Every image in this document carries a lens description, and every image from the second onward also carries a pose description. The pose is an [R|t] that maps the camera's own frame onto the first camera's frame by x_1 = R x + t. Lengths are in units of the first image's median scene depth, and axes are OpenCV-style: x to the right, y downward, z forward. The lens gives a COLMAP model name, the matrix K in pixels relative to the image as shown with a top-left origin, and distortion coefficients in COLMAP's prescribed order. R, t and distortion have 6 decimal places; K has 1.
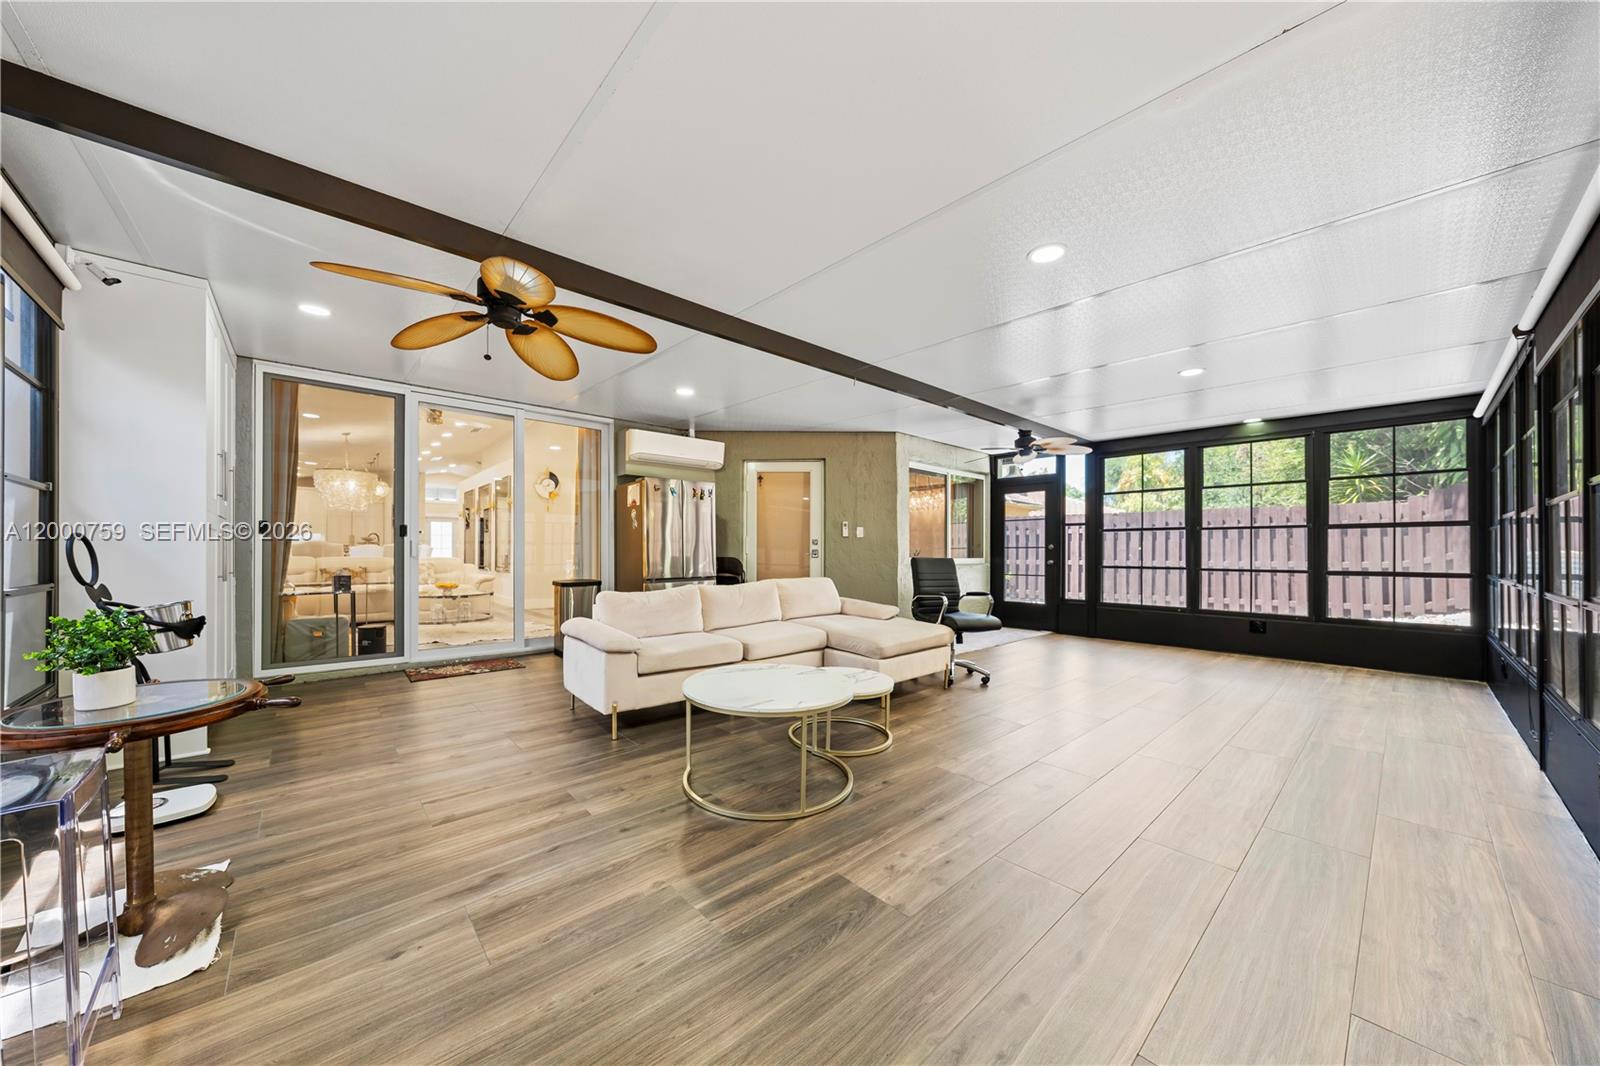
lens RADIAL K [[560.9, 0, 800.0], [0, 560.9, 533.0], [0, 0, 1]] dist [-0.000294, 0.000044]
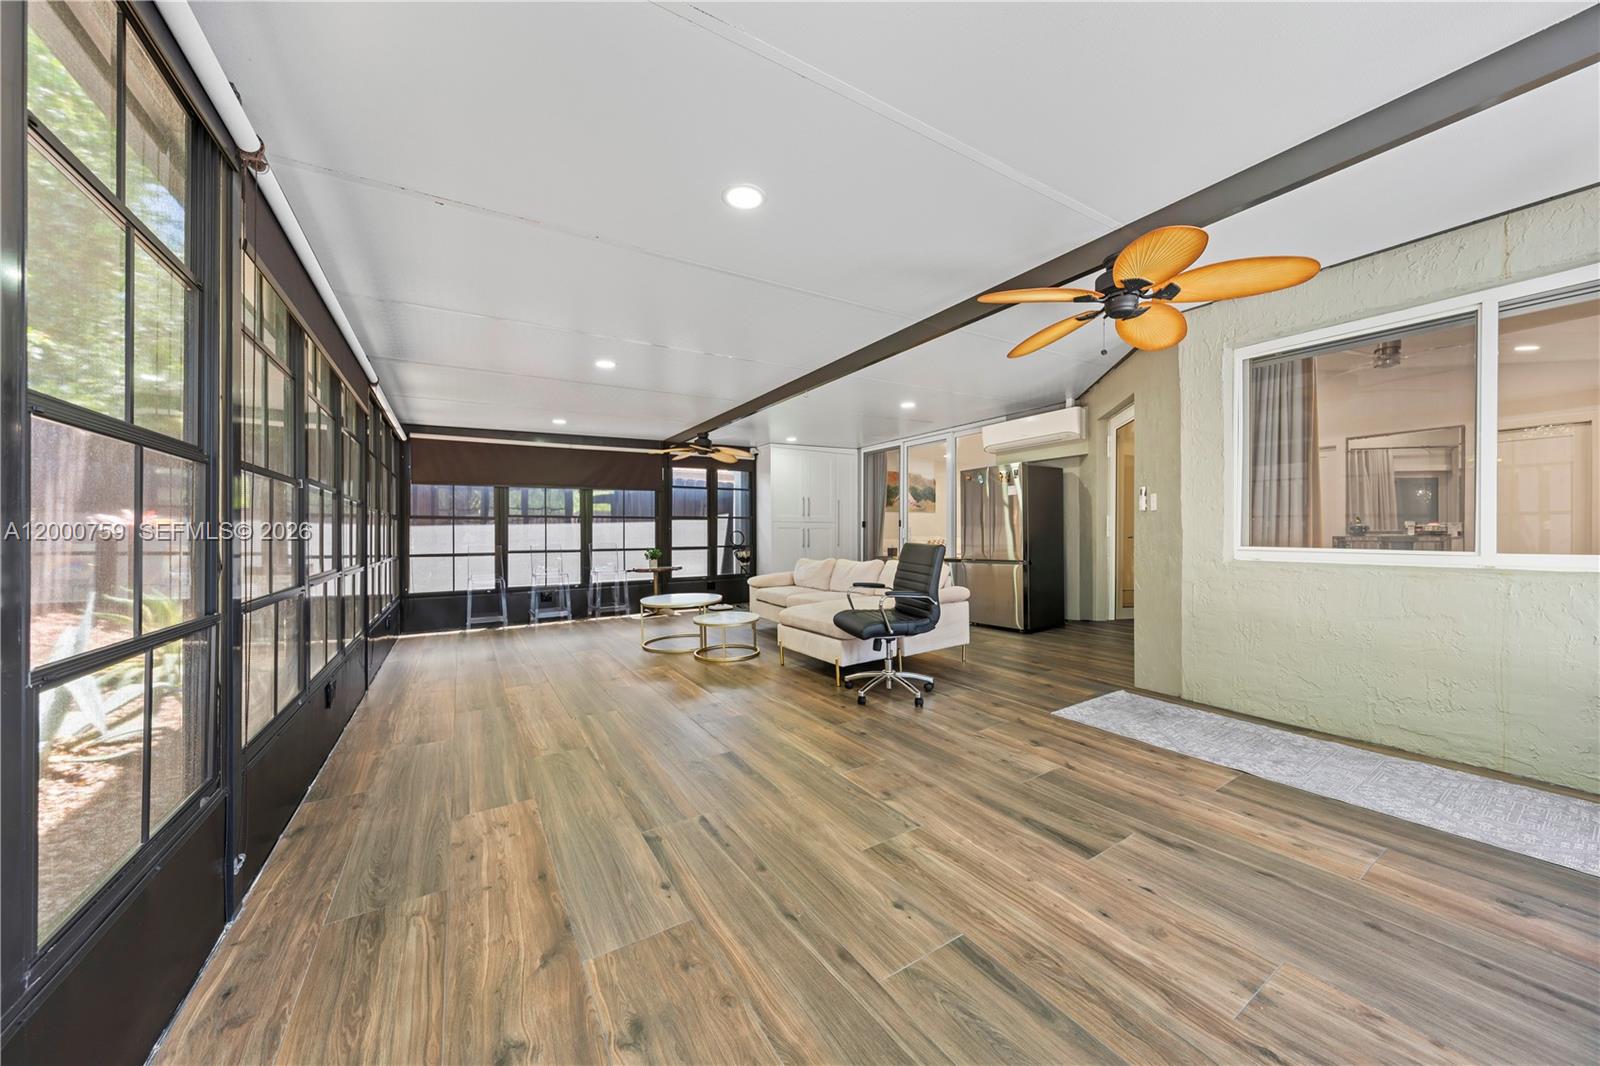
lens RADIAL K [[525.9, 0, 800.0], [0, 525.9, 533.0], [0, 0, 1]] dist [-0.000869, -0.000096]
pose [[-0.167577, 0.002735, -0.985855, 0.461402], [0.046637, 0.998899, -0.005156, 0.011993], [0.984755, -0.046841, -0.167520, 0.444084]]
